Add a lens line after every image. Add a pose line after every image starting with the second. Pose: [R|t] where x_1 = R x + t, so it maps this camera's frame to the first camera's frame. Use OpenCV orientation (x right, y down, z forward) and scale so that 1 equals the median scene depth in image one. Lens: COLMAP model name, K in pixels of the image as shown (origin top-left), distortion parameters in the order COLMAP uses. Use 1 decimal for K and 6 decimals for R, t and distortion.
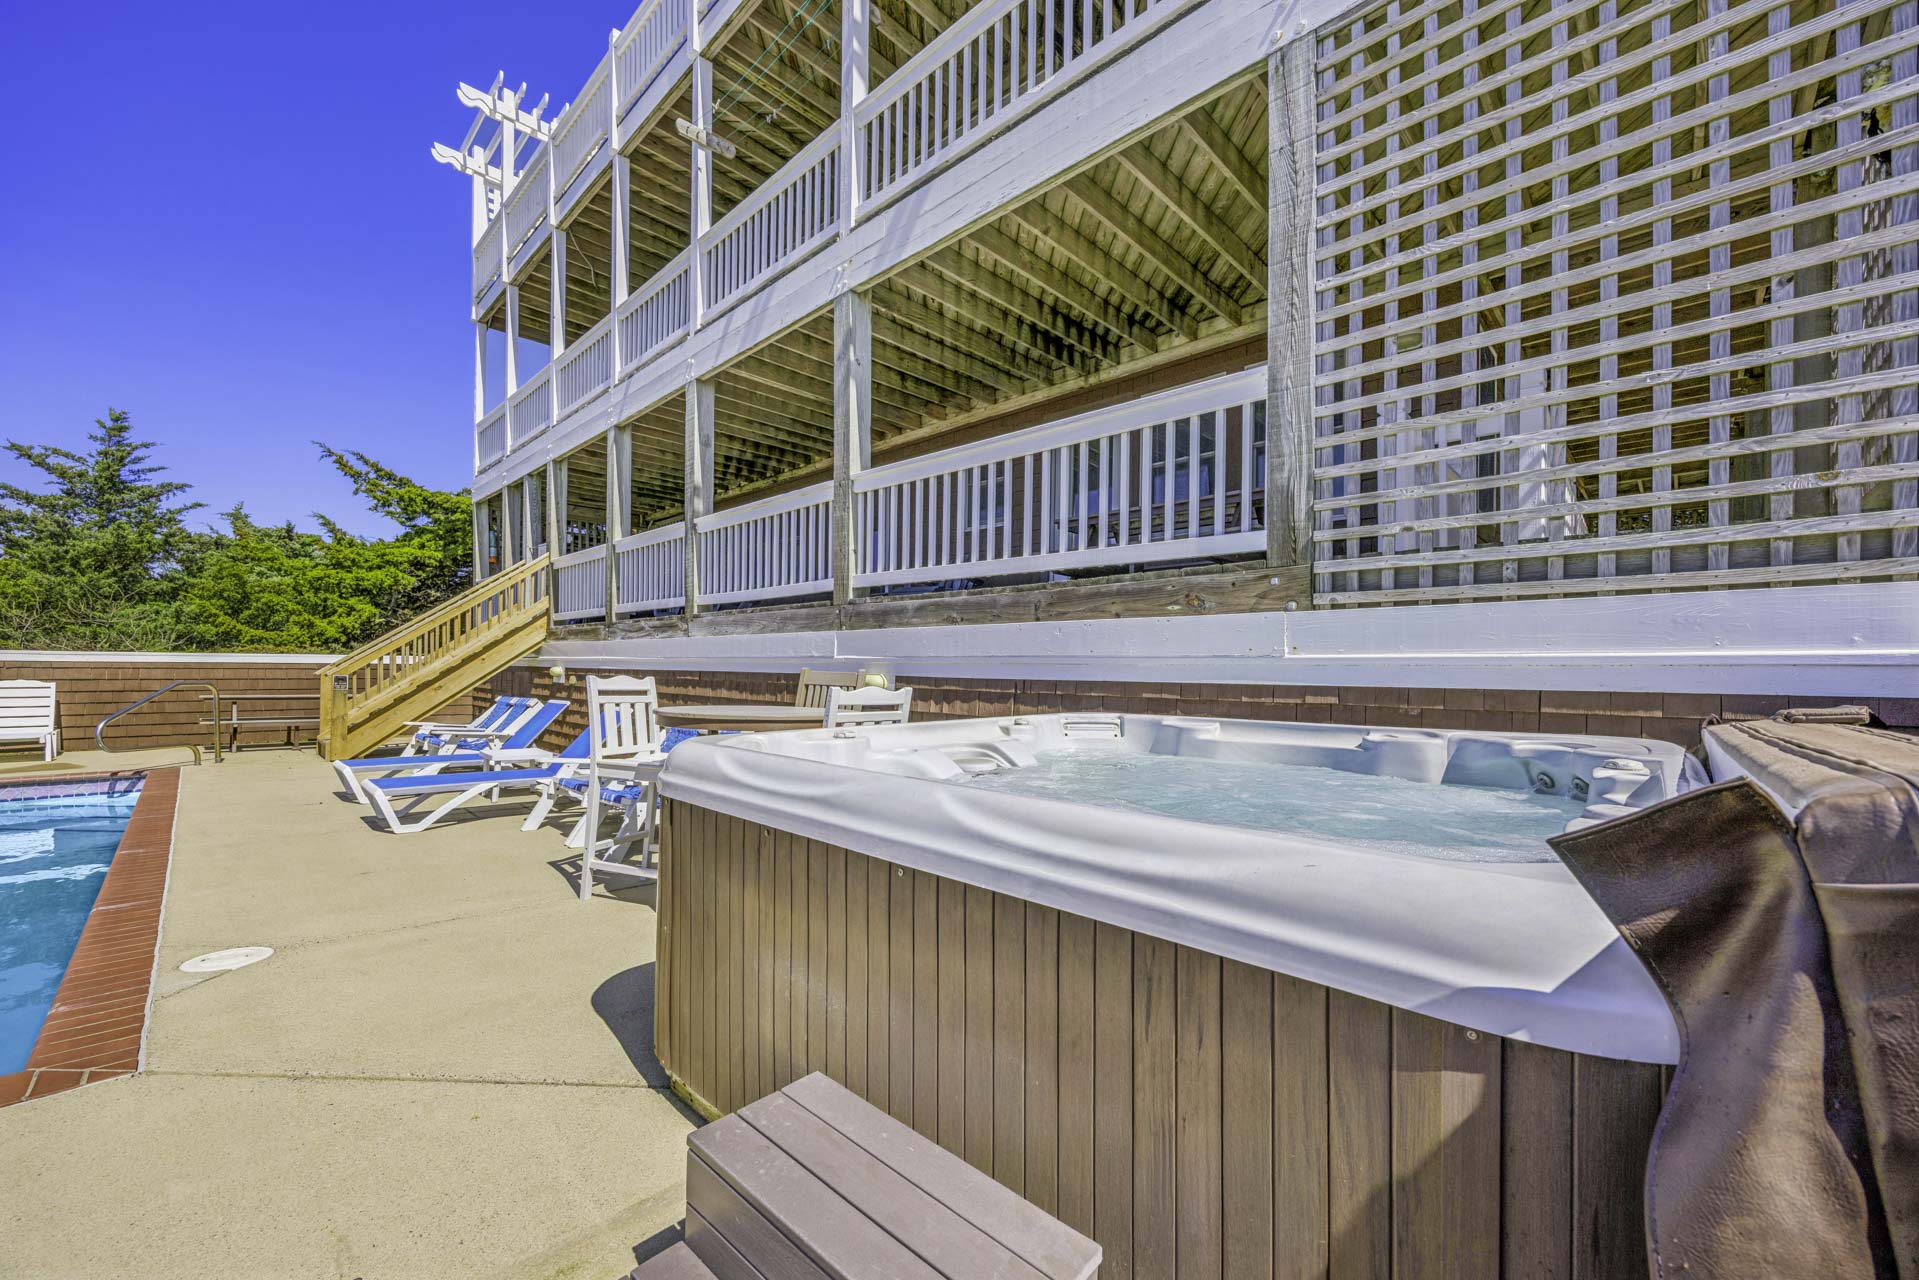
lens RADIAL K [[737.4, 0, 951.6], [0, 737.4, 664.5], [0, 0, 1]] dist [-0.001526, -0.000505]
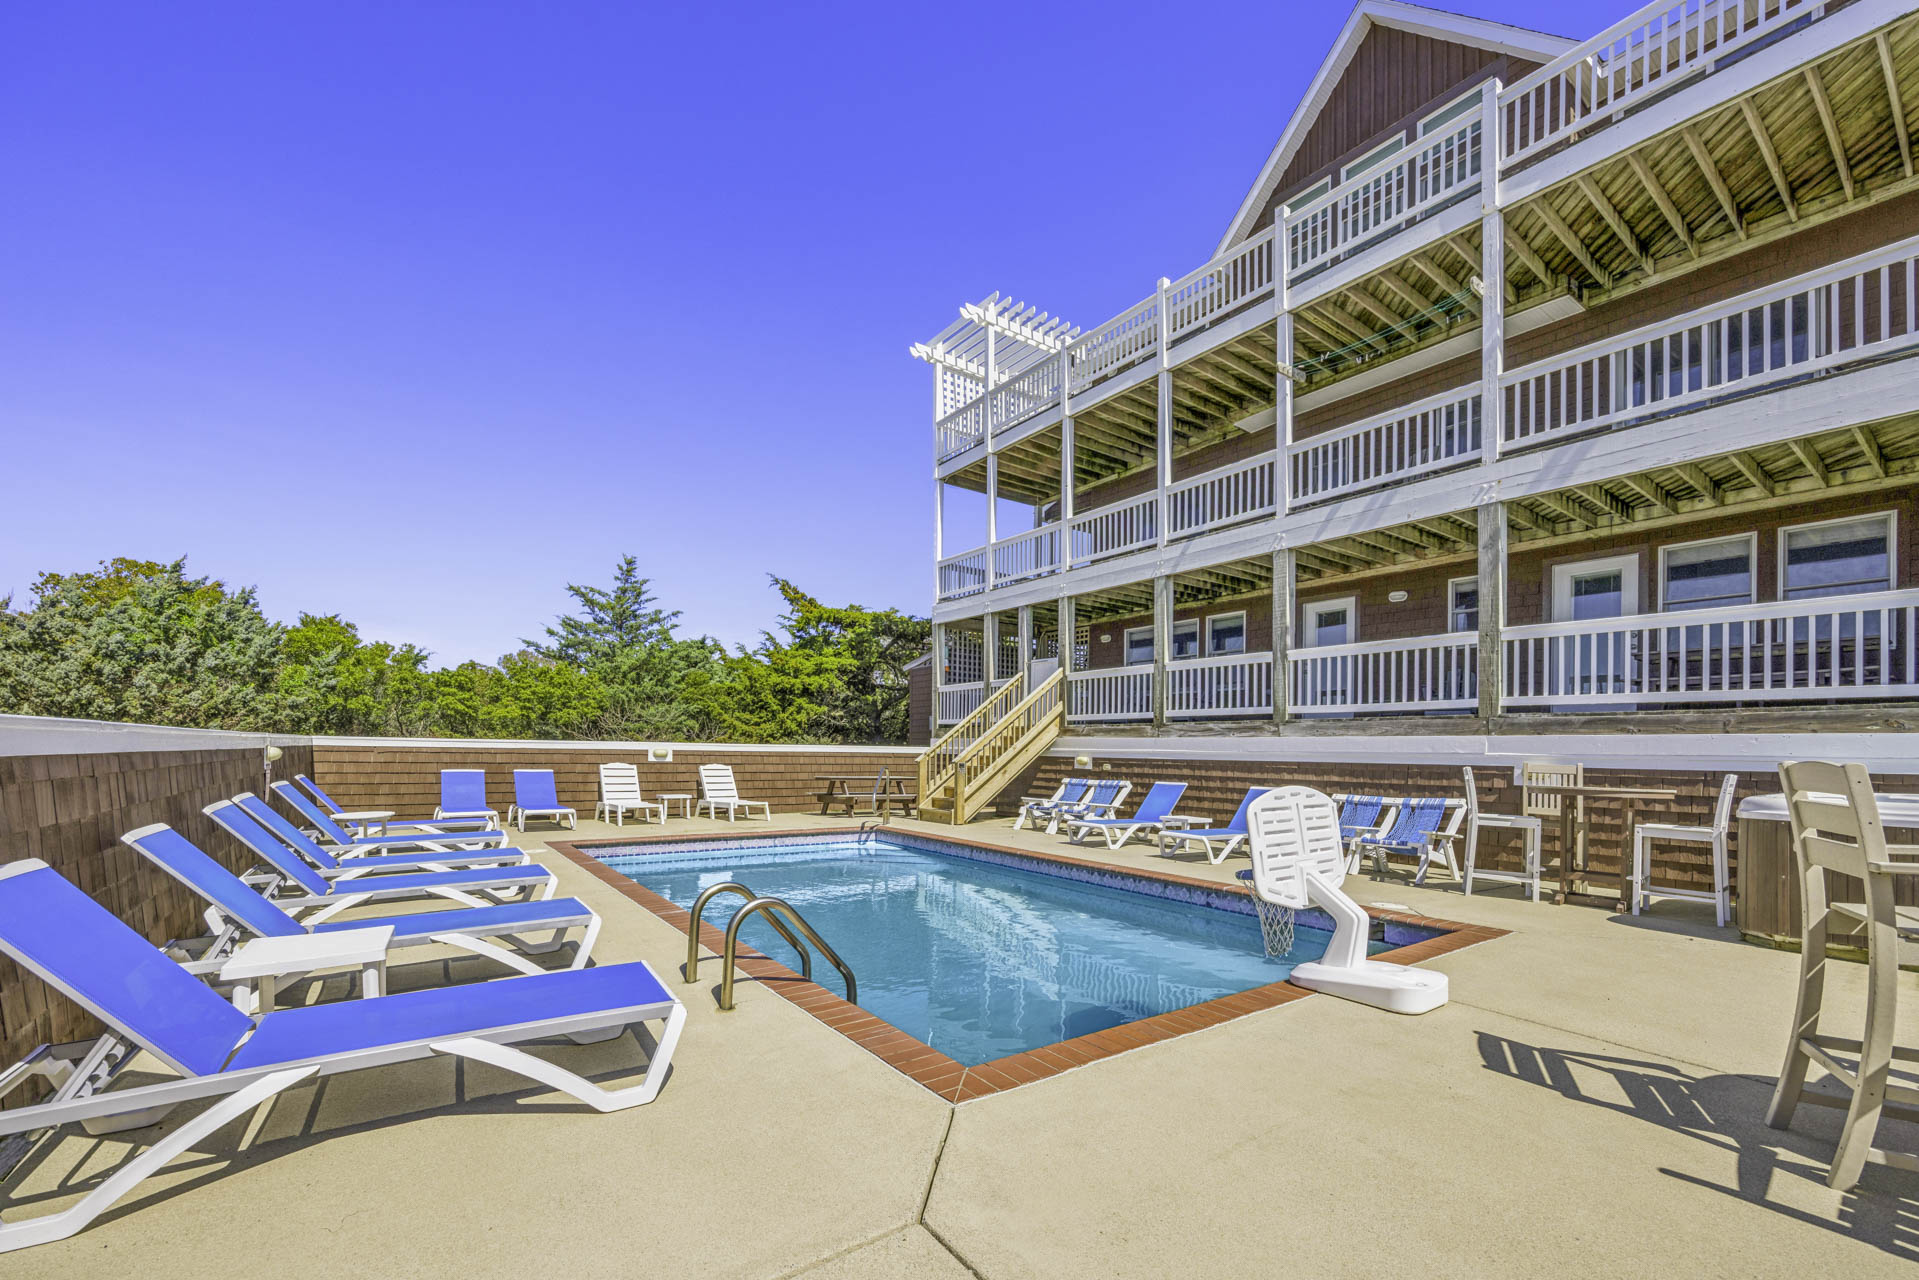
lens RADIAL K [[771.8, 0, 951.0], [0, 771.8, 745.1], [0, 0, 1]] dist [-0.000802, -0.000110]
pose [[0.984764, 0.002337, -0.173879, -0.396552], [-0.003366, 0.999979, -0.005622, -0.006366], [0.173862, 0.006122, 0.984751, -0.288559]]
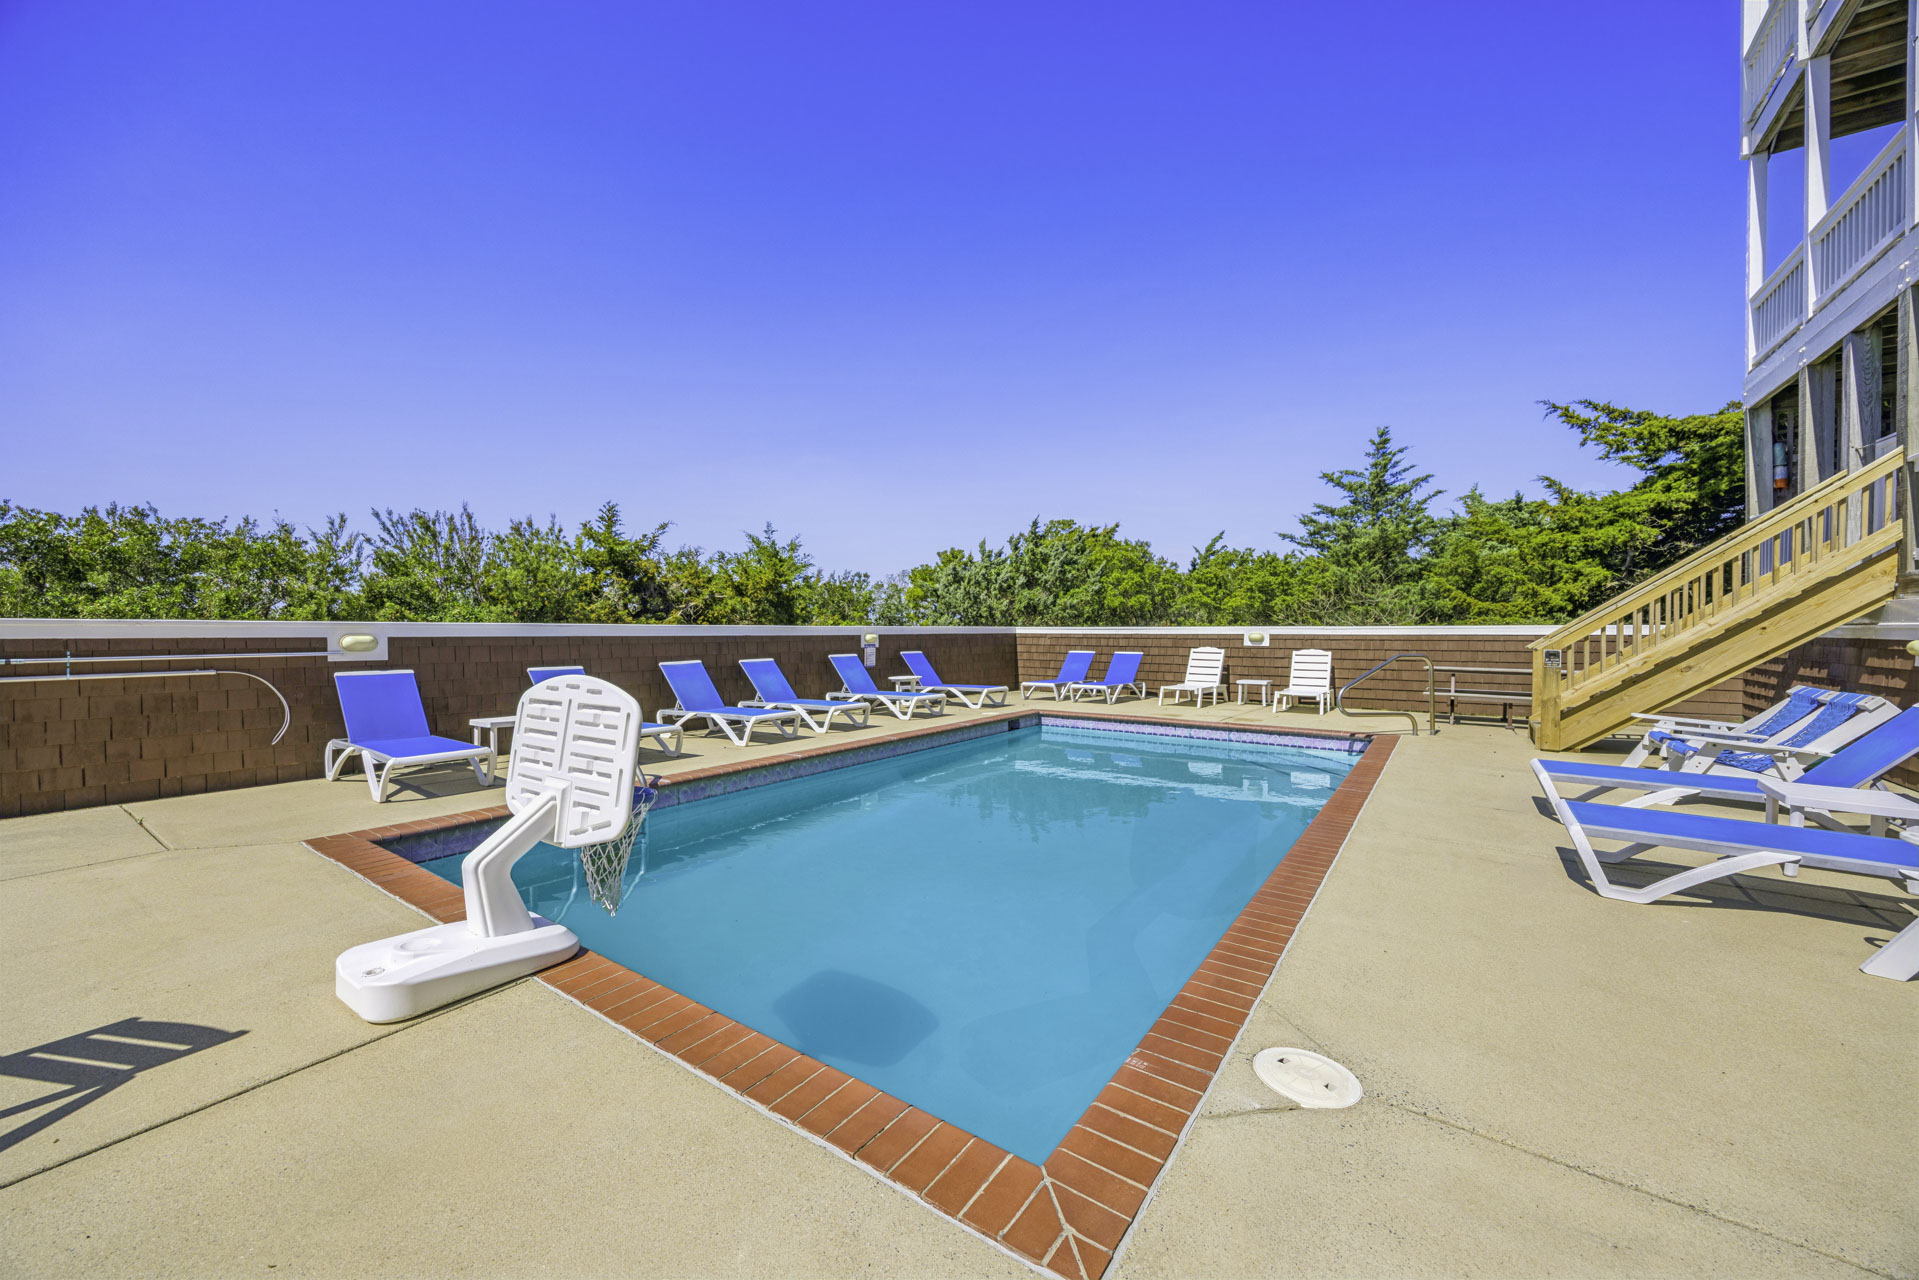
lens RADIAL K [[725.3, 0, 959.5], [0, 725.3, 640.0], [0, 0, 1]] dist [-0.000736, -0.000421]
pose [[0.166967, 0.002325, -0.985960, -0.080842], [0.005972, 0.999976, 0.003369, -0.002315], [0.985944, -0.006450, 0.166949, 0.125832]]
